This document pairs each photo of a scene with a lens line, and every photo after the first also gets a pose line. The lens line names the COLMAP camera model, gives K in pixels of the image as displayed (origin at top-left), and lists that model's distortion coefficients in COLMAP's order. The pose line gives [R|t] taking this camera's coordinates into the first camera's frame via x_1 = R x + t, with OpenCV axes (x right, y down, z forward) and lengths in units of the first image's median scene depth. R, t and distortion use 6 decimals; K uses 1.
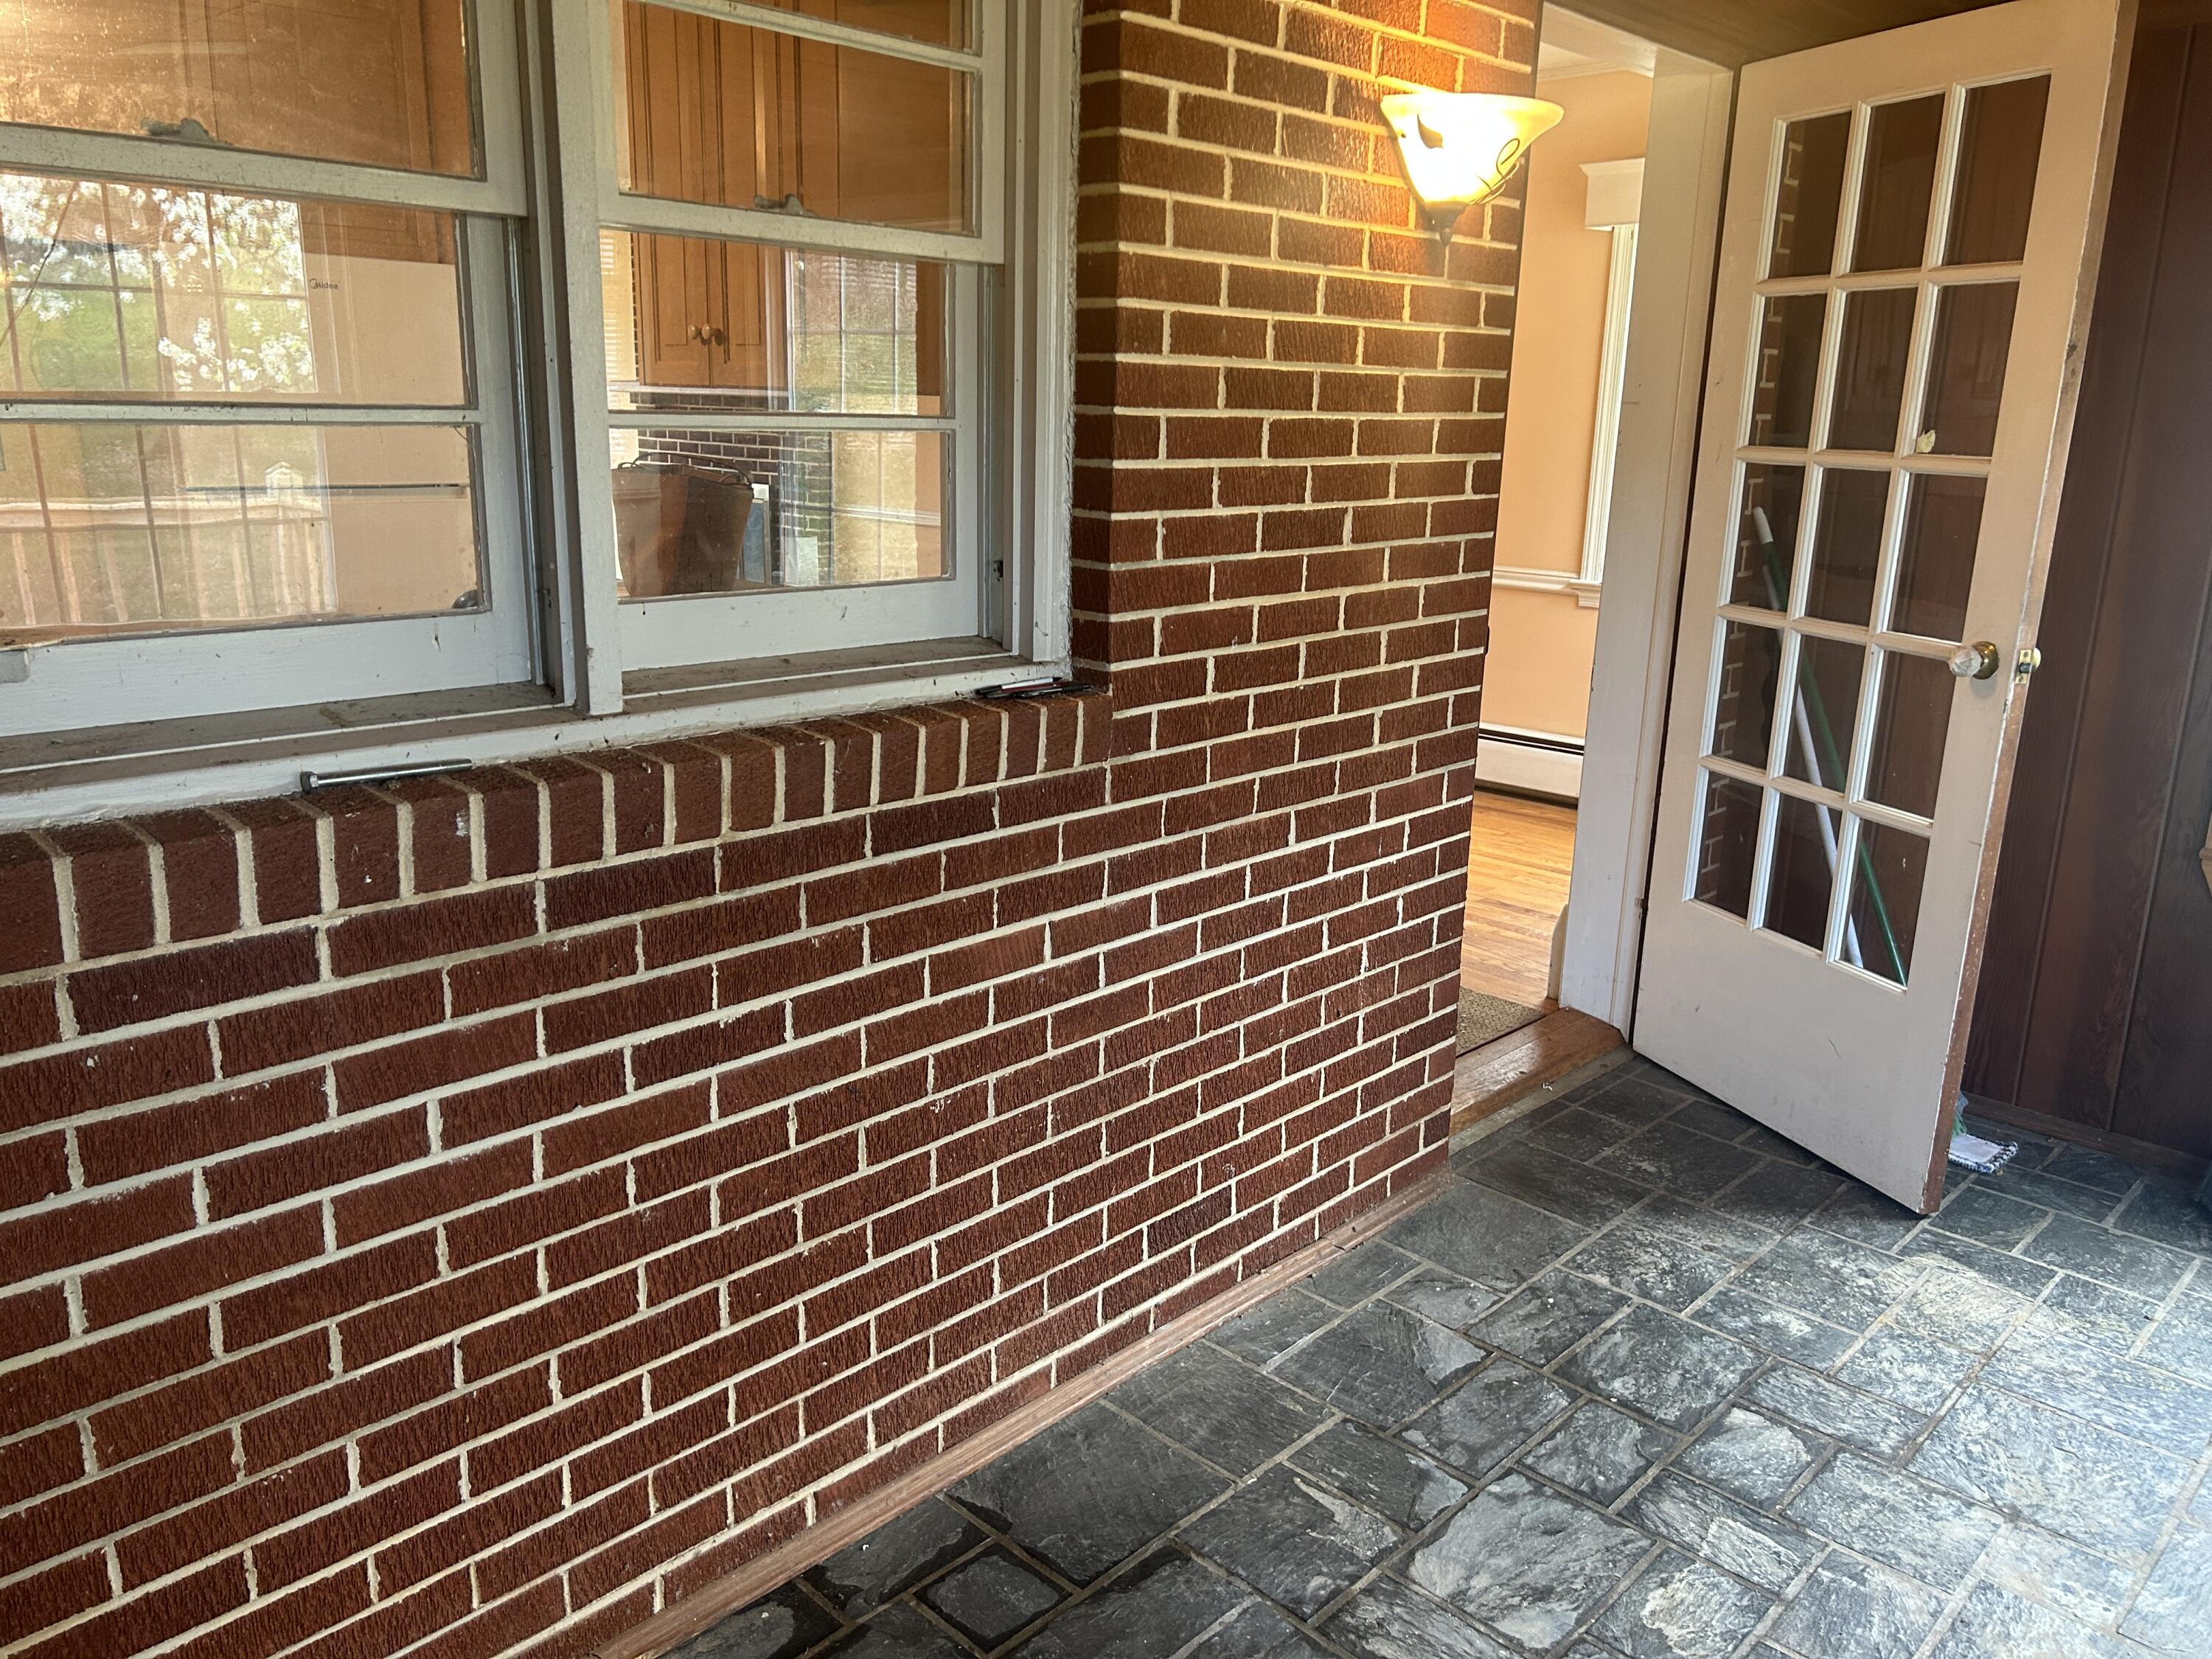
lens RADIAL K [[1660.2, 0, 1105.7], [0, 1660.2, 813.7], [0, 0, 1]] dist [0.070902, -0.075958]
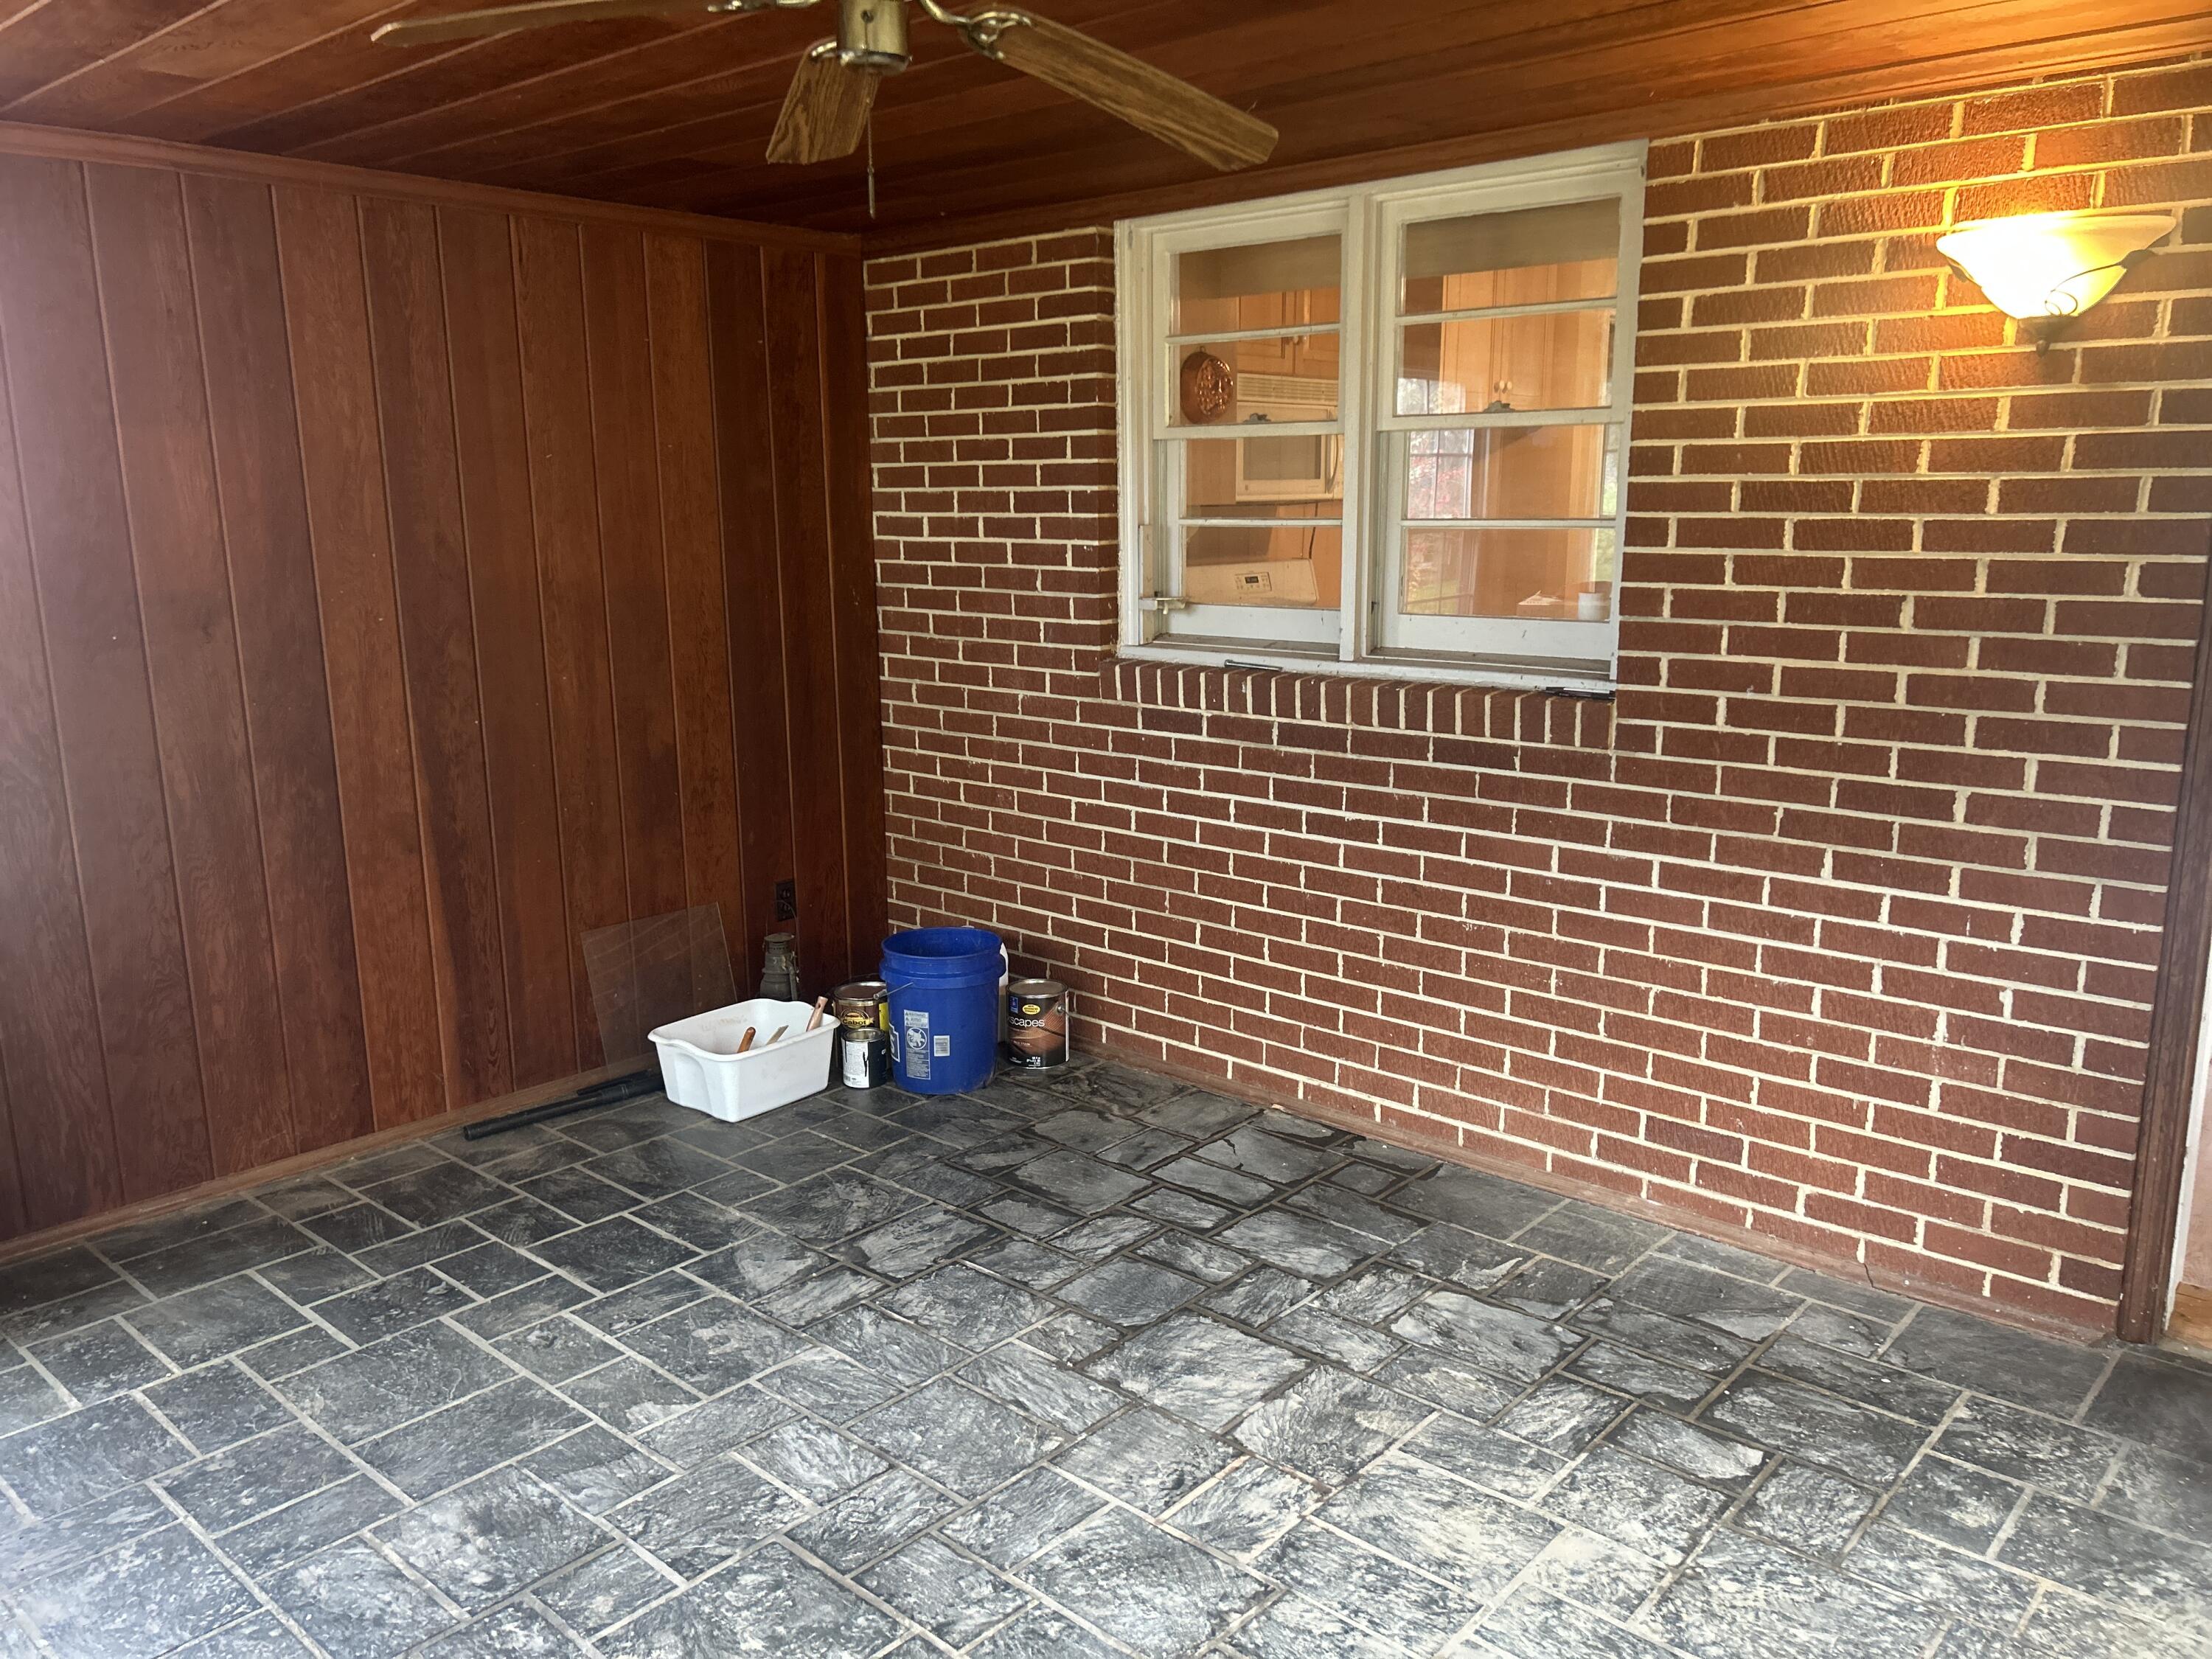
lens RADIAL K [[1660.2, 0, 1100.3], [0, 1660.2, 830.8], [0, 0, 1]] dist [0.070902, -0.075958]
pose [[0.024694, 0.178479, -0.983634, 1.415393], [-0.231042, 0.958315, 0.168085, -0.105574], [0.972630, 0.223110, 0.064901, 0.472329]]
